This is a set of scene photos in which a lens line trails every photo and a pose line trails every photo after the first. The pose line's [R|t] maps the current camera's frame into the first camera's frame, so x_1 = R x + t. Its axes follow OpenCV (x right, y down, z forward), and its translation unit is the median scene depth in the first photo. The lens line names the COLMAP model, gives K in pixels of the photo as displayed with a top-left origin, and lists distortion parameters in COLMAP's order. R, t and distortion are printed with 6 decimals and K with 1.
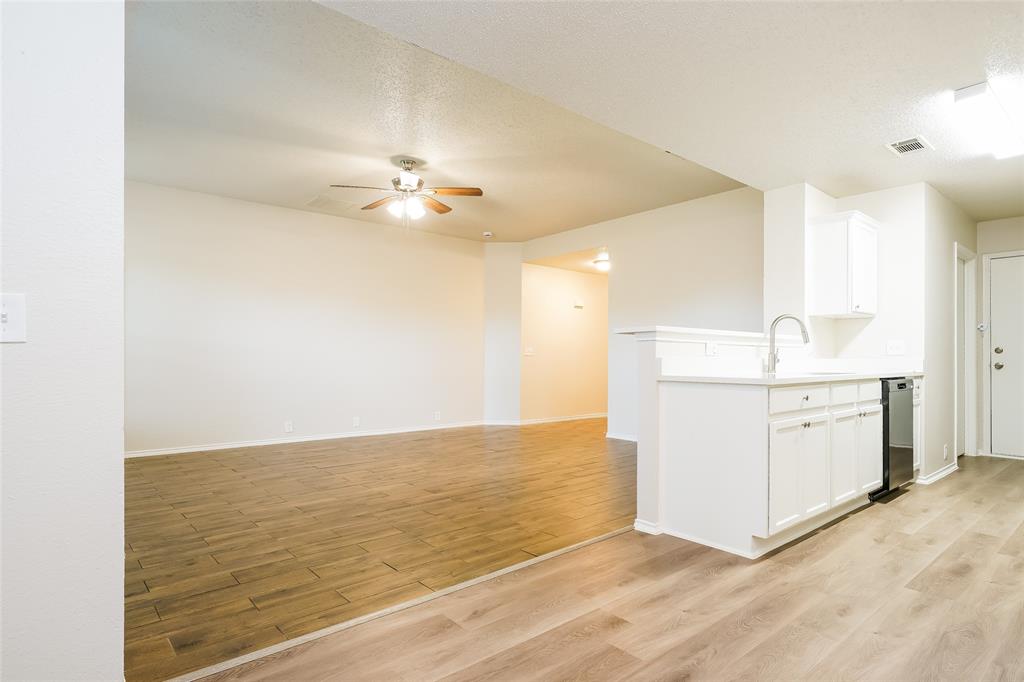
lens RADIAL K [[538.6, 0, 499.3], [0, 538.6, 352.3], [0, 0, 1]] dist [0.002584, 0.000984]
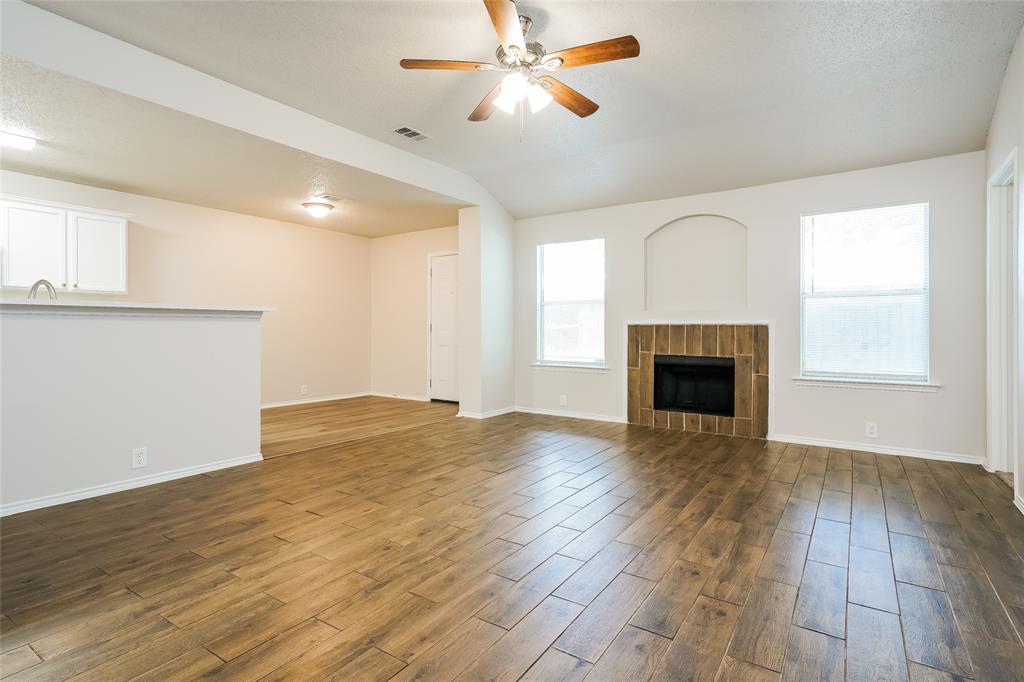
lens RADIAL K [[521.1, 0, 512.0], [0, 521.1, 341.0], [0, 0, 1]] dist [0.011879, -0.000107]
pose [[-0.958235, 0.002660, -0.285970, 0.016484], [-0.000848, 0.999926, 0.012143, 0.013873], [0.285981, 0.011878, -0.958162, 1.810443]]
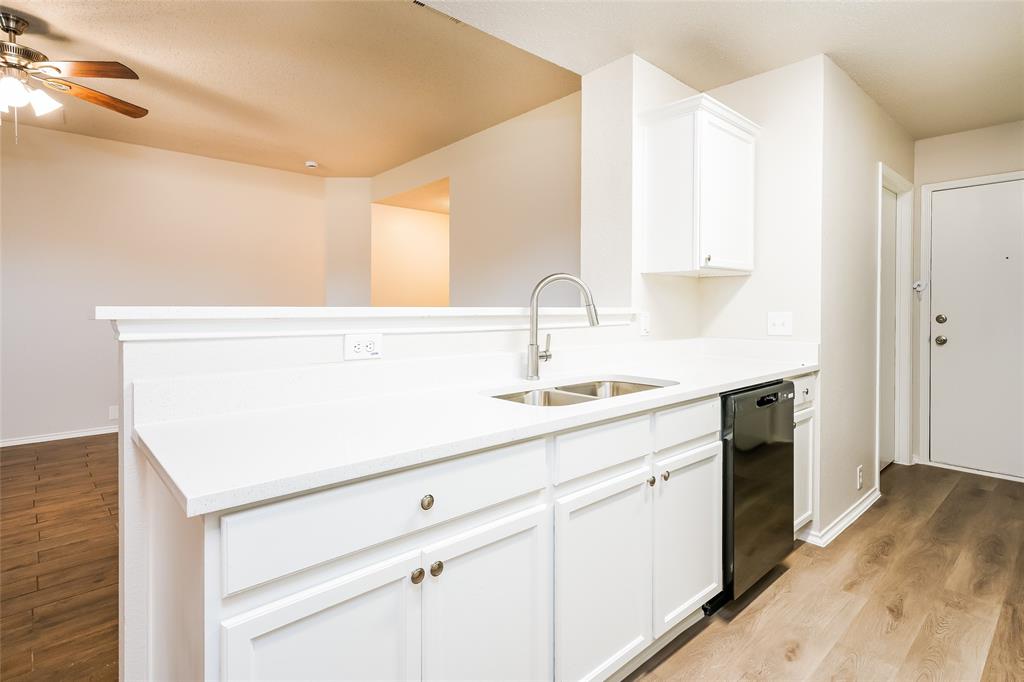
lens RADIAL K [[514.1, 0, 510.8], [0, 514.1, 311.8], [0, 0, 1]] dist [0.015434, 0.000470]
pose [[0.998989, -0.004823, 0.044703, 0.417678], [0.003934, 0.999793, 0.019939, -0.037475], [-0.044789, -0.019743, 0.998801, 0.435689]]
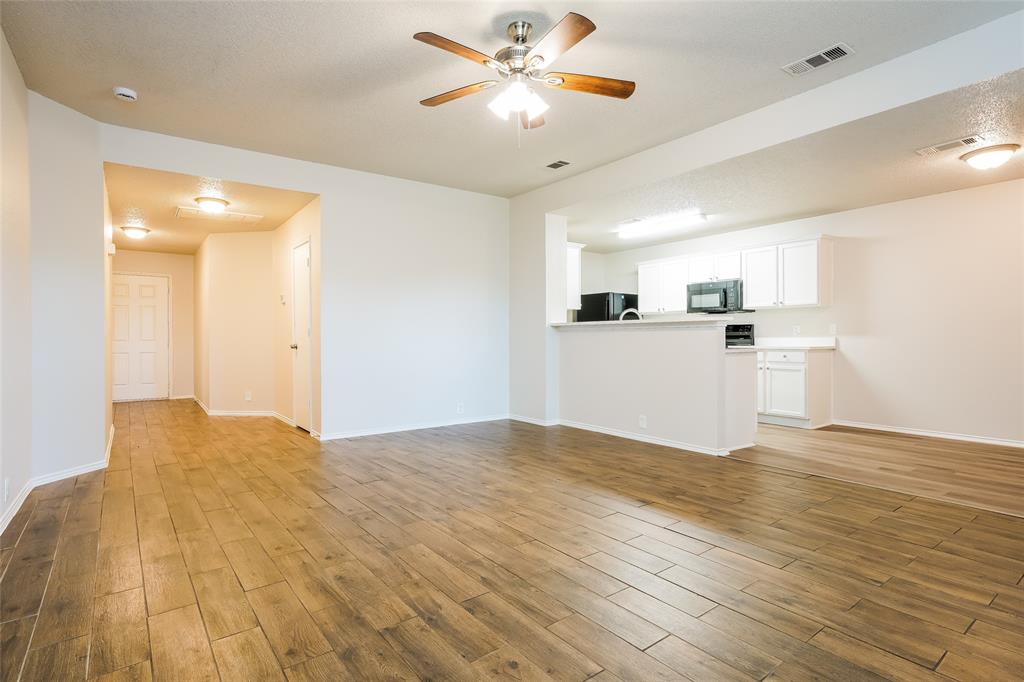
lens RADIAL K [[521.1, 0, 512.0], [0, 521.1, 341.0], [0, 0, 1]] dist [0.011879, -0.000107]
pose [[0.053862, -0.006624, 0.998526, -0.888892], [-0.004164, 0.999968, 0.006858, 0.007495], [-0.998540, -0.004527, 0.053833, 1.119870]]
